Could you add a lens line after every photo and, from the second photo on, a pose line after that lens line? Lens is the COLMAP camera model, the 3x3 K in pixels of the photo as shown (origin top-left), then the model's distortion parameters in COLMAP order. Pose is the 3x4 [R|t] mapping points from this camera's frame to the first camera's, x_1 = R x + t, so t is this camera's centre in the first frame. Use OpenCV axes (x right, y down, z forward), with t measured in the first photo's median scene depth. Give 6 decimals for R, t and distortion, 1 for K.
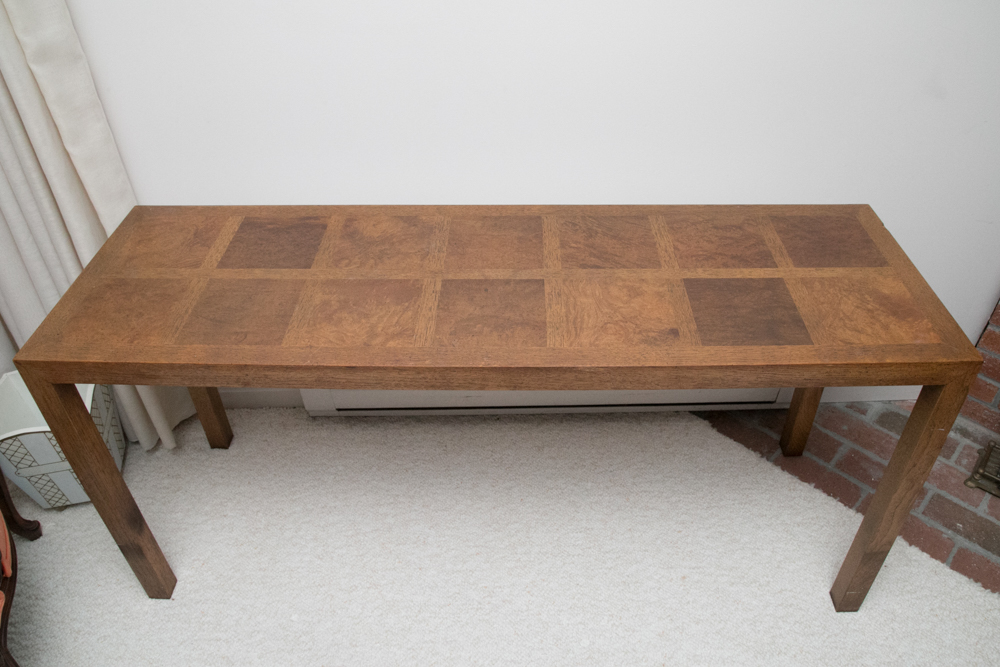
lens RADIAL K [[749.9, 0, 504.4], [0, 749.9, 296.9], [0, 0, 1]] dist [-0.115277, 0.044966]
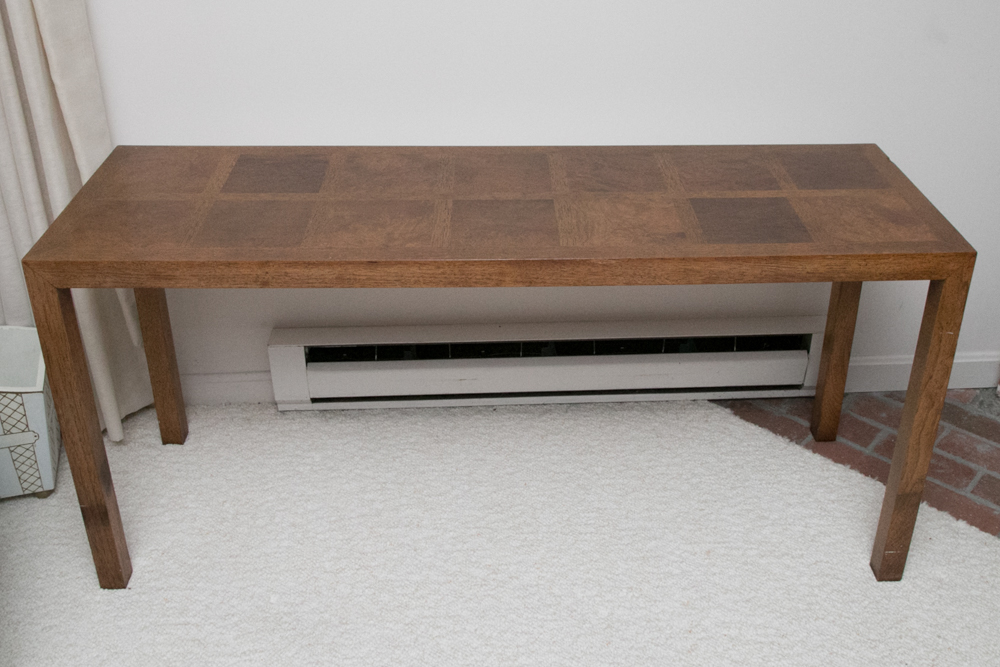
lens RADIAL K [[1036.4, 0, 523.4], [0, 1036.4, 241.5], [0, 0, 1]] dist [-0.059653, 0.000000]
pose [[0.998251, -0.001255, 0.059105, -0.062451], [0.011611, 0.984463, -0.175208, 0.244426], [-0.057967, 0.175588, 0.982756, -0.325982]]
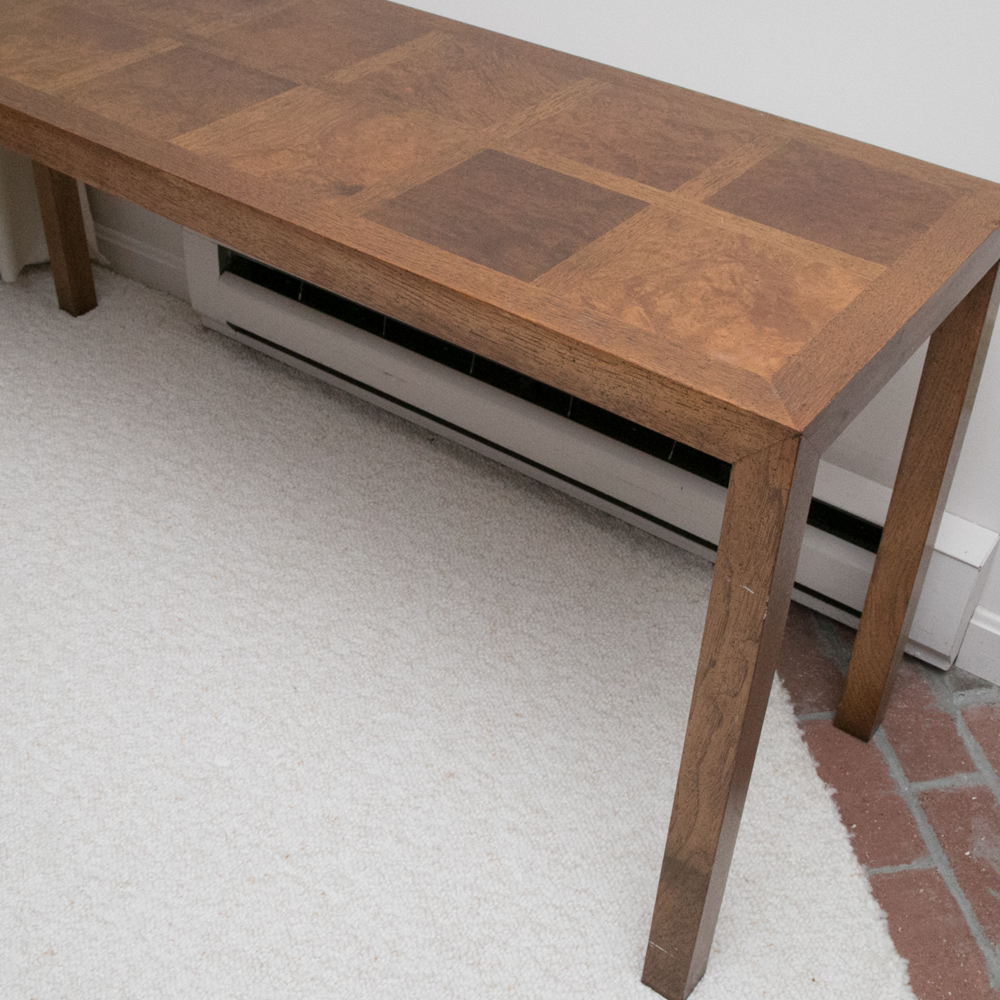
lens RADIAL K [[1339.6, 0, 521.2], [0, 1339.6, 424.5], [0, 0, 1]] dist [-0.122038, 0.000000]
pose [[0.814529, 0.380756, -0.437685, 0.656603], [-0.389993, 0.917938, 0.072769, 0.068716], [0.429475, 0.111421, 0.896179, 0.151620]]
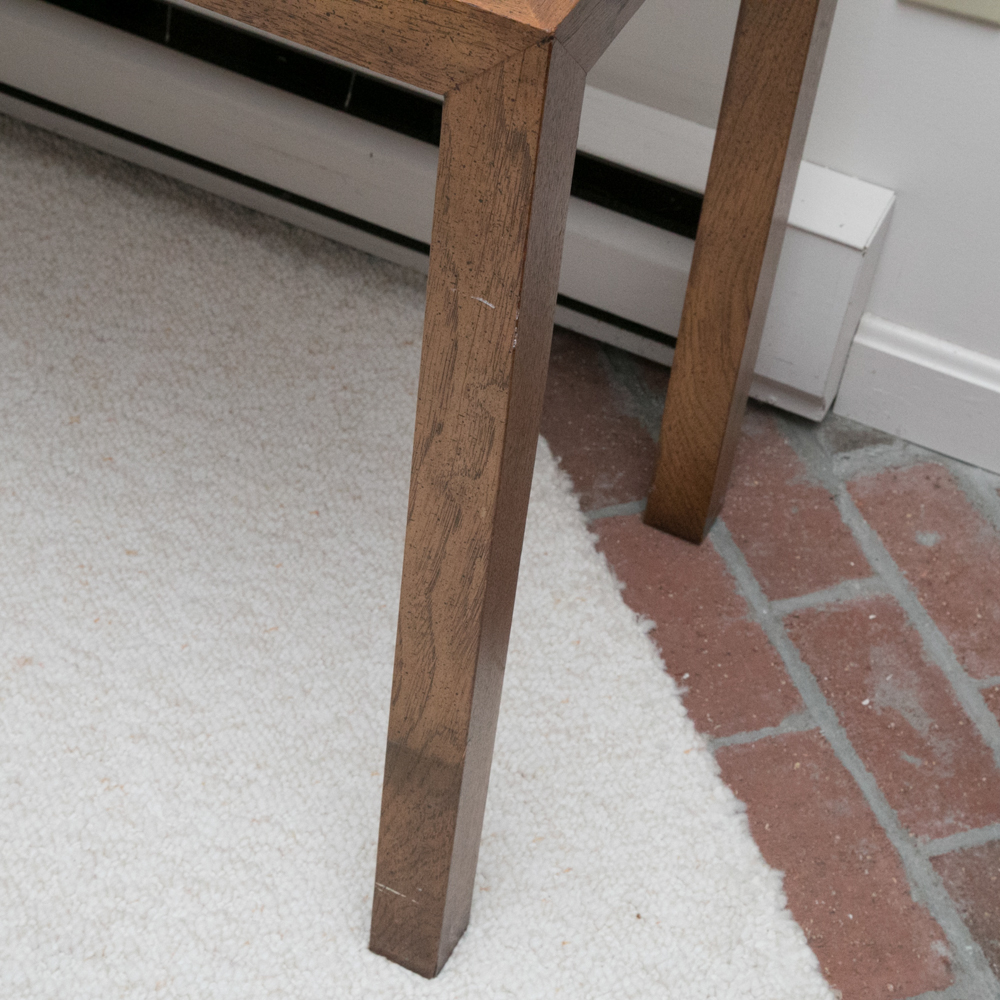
lens RADIAL K [[2286.2, 0, 497.3], [0, 2286.2, 519.0], [0, 0, 1]] dist [0.132038, 0.000000]
pose [[0.900596, 0.375120, -0.219570, 0.673409], [-0.336783, 0.921572, 0.193085, 0.072268], [0.274779, -0.099944, 0.956299, 0.122311]]
